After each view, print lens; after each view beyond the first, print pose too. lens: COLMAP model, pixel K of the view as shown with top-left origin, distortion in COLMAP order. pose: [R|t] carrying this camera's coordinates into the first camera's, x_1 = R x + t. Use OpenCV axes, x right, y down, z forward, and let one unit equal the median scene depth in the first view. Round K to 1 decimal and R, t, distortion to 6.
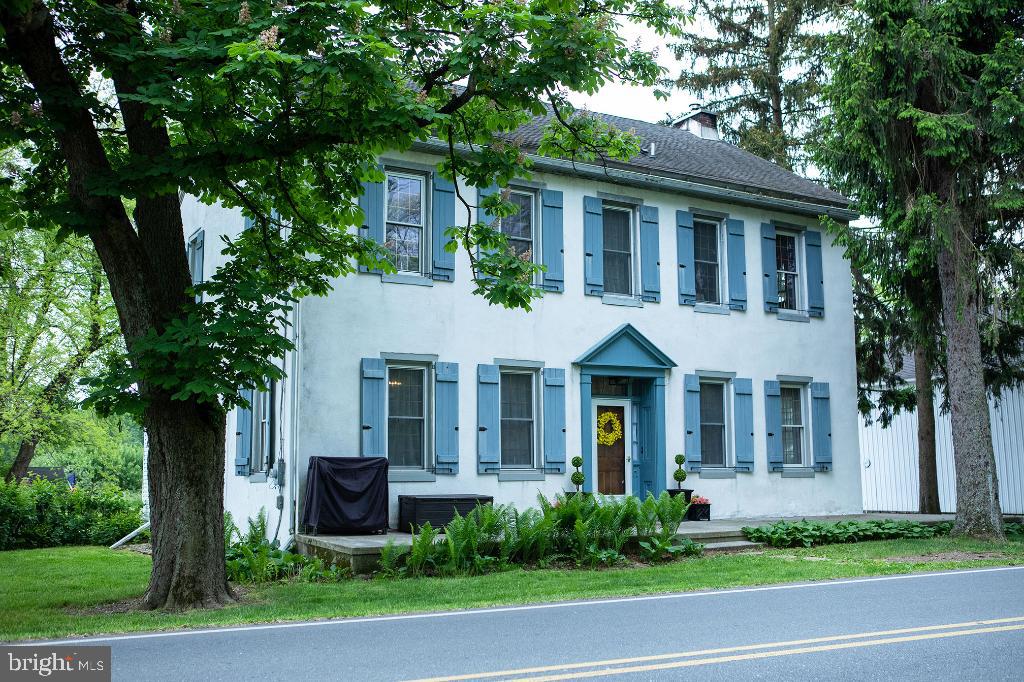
lens RADIAL K [[1054.7, 0, 515.3], [0, 1054.7, 333.8], [0, 0, 1]] dist [-0.073468, 0.000000]
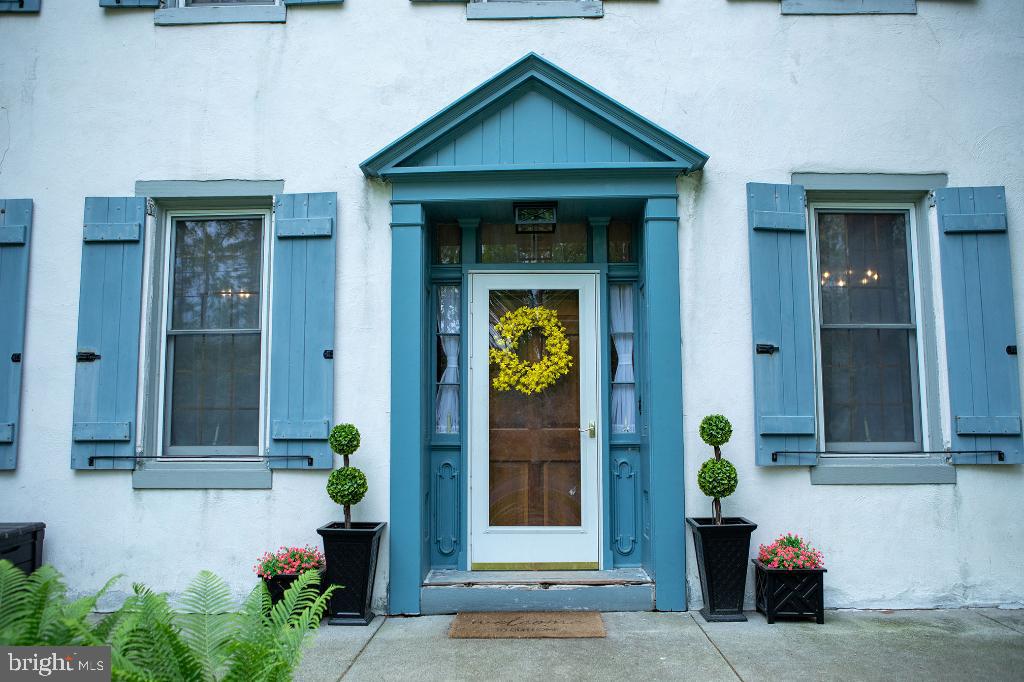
lens RADIAL K [[836.8, 0, 509.5], [0, 836.8, 340.6], [0, 0, 1]] dist [-0.054201, 0.003800]
pose [[0.851546, -0.065840, -0.520129, 0.240619], [0.070205, 0.997468, -0.011326, 0.090246], [0.519558, -0.026871, 0.854012, 0.745307]]
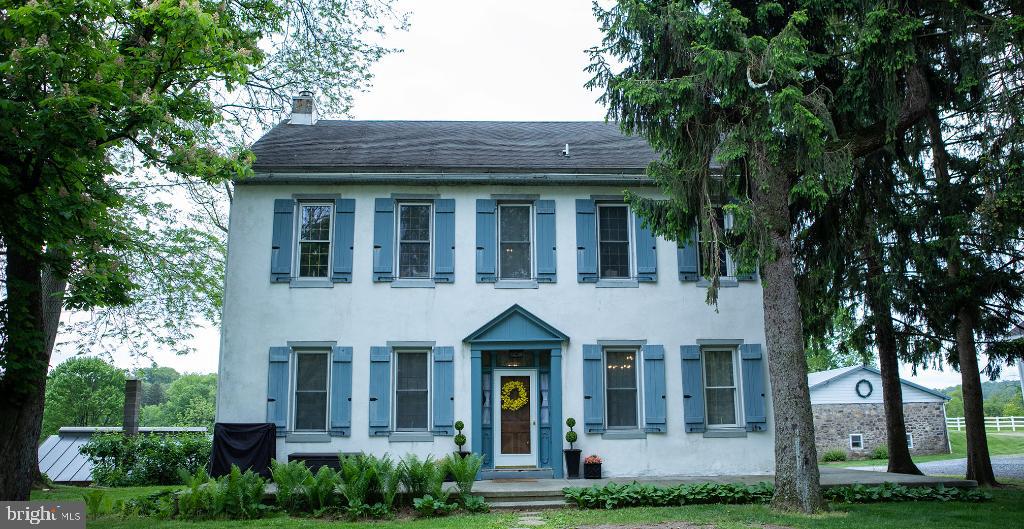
lens RADIAL K [[740.5, 0, 507.9], [0, 740.5, 293.5], [0, 0, 1]] dist [-0.069371, 0.002514]
pose [[0.882397, -0.091002, -0.461621, 0.469608], [0.067263, 0.995438, -0.067662, 0.033232], [0.465673, 0.028655, 0.884493, 0.280782]]
